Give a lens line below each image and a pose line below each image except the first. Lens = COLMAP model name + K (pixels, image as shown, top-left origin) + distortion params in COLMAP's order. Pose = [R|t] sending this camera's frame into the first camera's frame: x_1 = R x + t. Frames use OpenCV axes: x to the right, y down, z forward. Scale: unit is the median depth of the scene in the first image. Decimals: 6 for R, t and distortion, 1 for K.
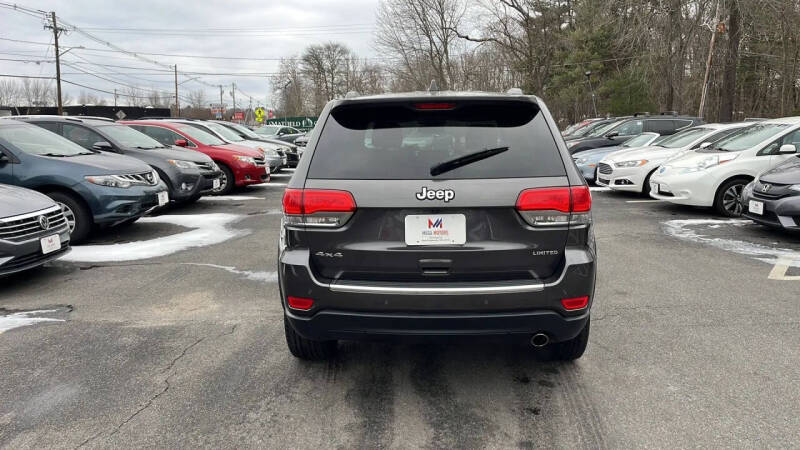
lens RADIAL K [[583.9, 0, 405.2], [0, 583.9, 226.8], [0, 0, 1]] dist [0.085586, -0.119191]
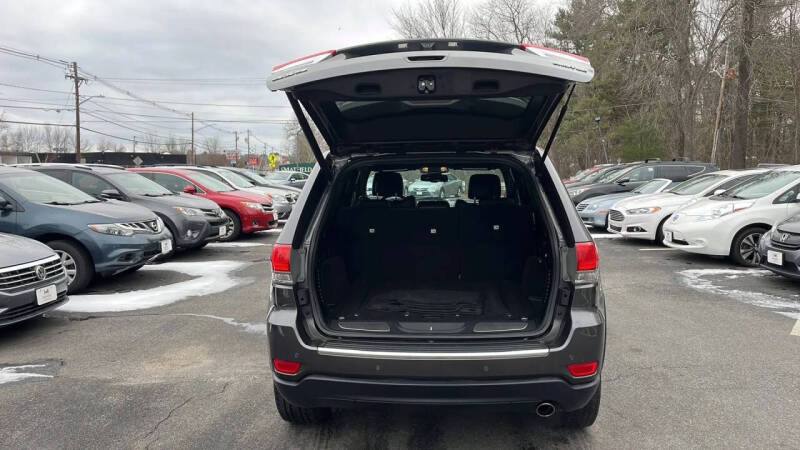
lens RADIAL K [[583.9, 0, 401.9], [0, 583.9, 228.5], [0, 0, 1]] dist [0.085586, -0.119191]
pose [[0.999680, 0.001291, -0.025268, 0.010540], [-0.003098, 0.997428, -0.071615, -0.008829], [0.025111, 0.071670, 0.997112, 0.021709]]
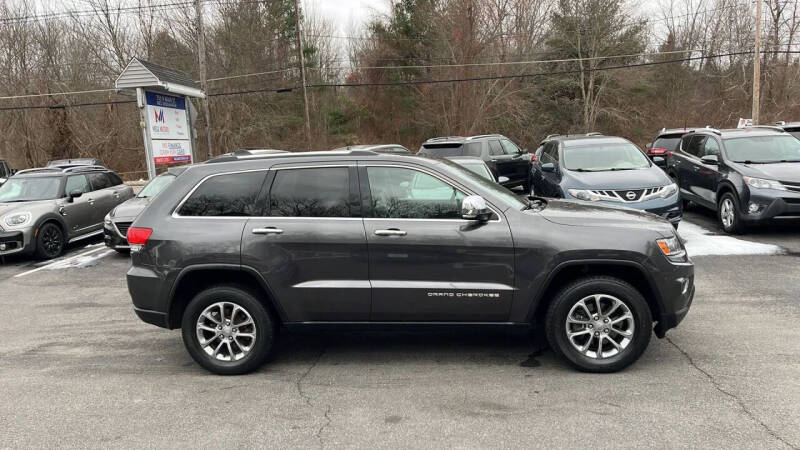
lens RADIAL K [[583.9, 0, 399.1], [0, 583.9, 228.2], [0, 0, 1]] dist [0.085586, -0.119191]
pose [[-0.062424, 0.156751, -0.985663, 0.695876], [-0.119954, 0.979252, 0.163329, -0.157231], [0.990815, 0.128430, -0.042326, 0.674247]]
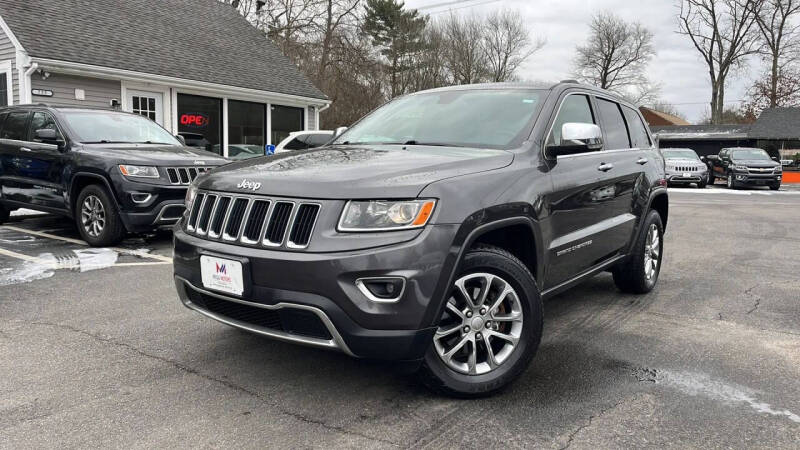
lens RADIAL K [[583.9, 0, 399.6], [0, 583.9, 226.3], [0, 0, 1]] dist [0.085586, -0.119191]
pose [[-0.827028, -0.066294, 0.558238, -0.222510], [0.089695, 0.964739, 0.247452, -0.149204], [-0.554959, 0.254721, -0.791920, 1.161671]]
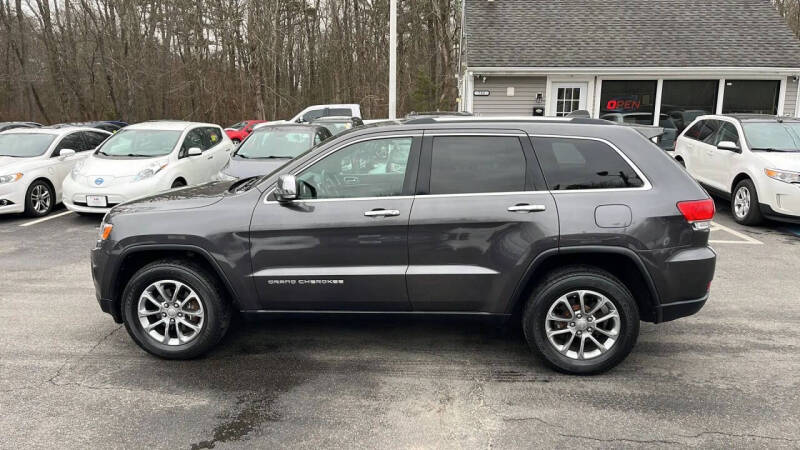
lens RADIAL K [[583.9, 0, 402.9], [0, 583.9, 221.6], [0, 0, 1]] dist [0.085586, -0.119191]
pose [[0.046786, -0.170331, 0.984276, -0.576043], [0.168645, 0.972557, 0.160286, -0.129015], [-0.984566, 0.158494, 0.074228, 0.601259]]
